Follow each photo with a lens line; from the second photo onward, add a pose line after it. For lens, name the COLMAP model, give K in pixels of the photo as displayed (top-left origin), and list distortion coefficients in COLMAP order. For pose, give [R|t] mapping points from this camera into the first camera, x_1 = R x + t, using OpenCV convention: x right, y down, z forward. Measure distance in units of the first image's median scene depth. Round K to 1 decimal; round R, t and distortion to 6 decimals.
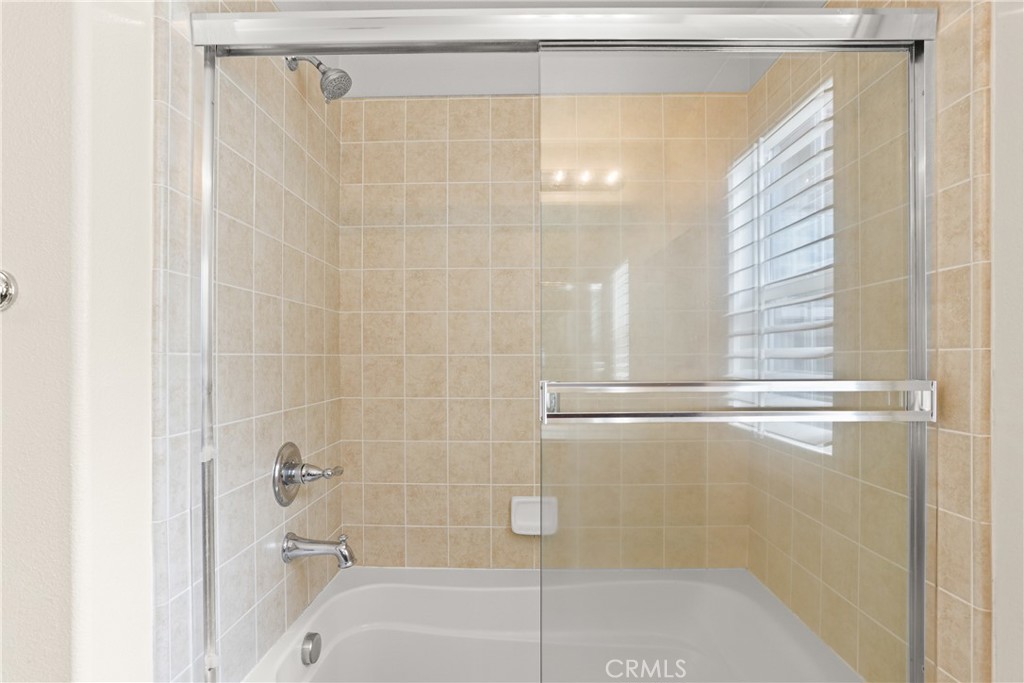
lens RADIAL K [[512.2, 0, 511.8], [0, 512.2, 349.9], [0, 0, 1]] dist [-0.028943, 0.001021]
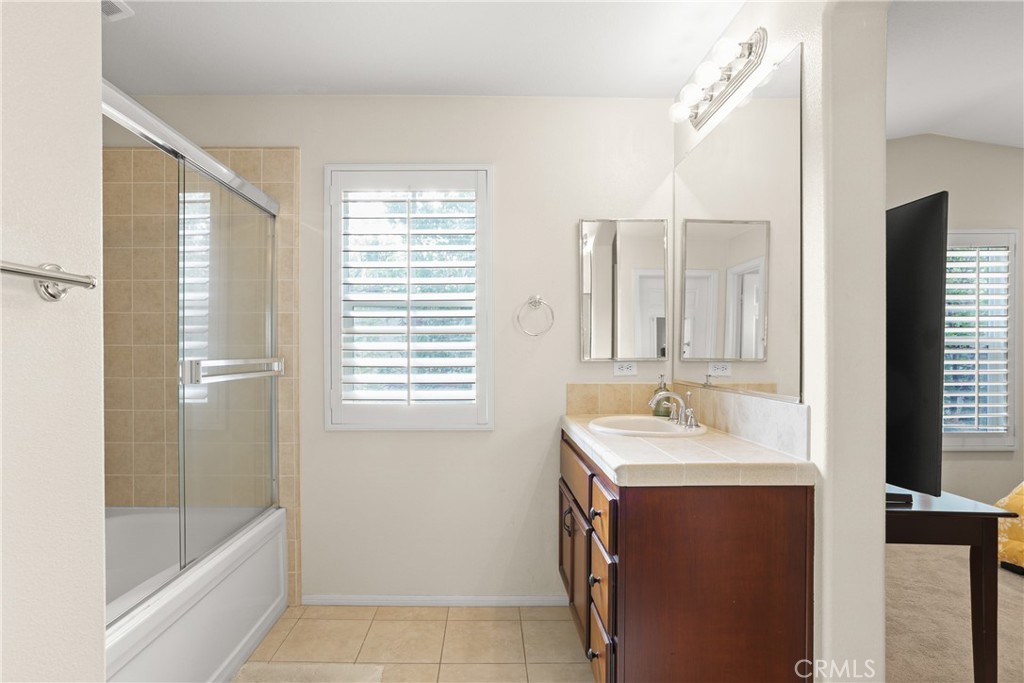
lens RADIAL K [[512.2, 0, 511.8], [0, 512.2, 349.9], [0, 0, 1]] dist [-0.028943, 0.001021]
pose [[-0.068014, -0.001061, 0.997684, -1.458565], [-0.018936, 0.999821, -0.000228, 0.000085], [-0.997505, -0.018908, -0.068022, 0.027082]]
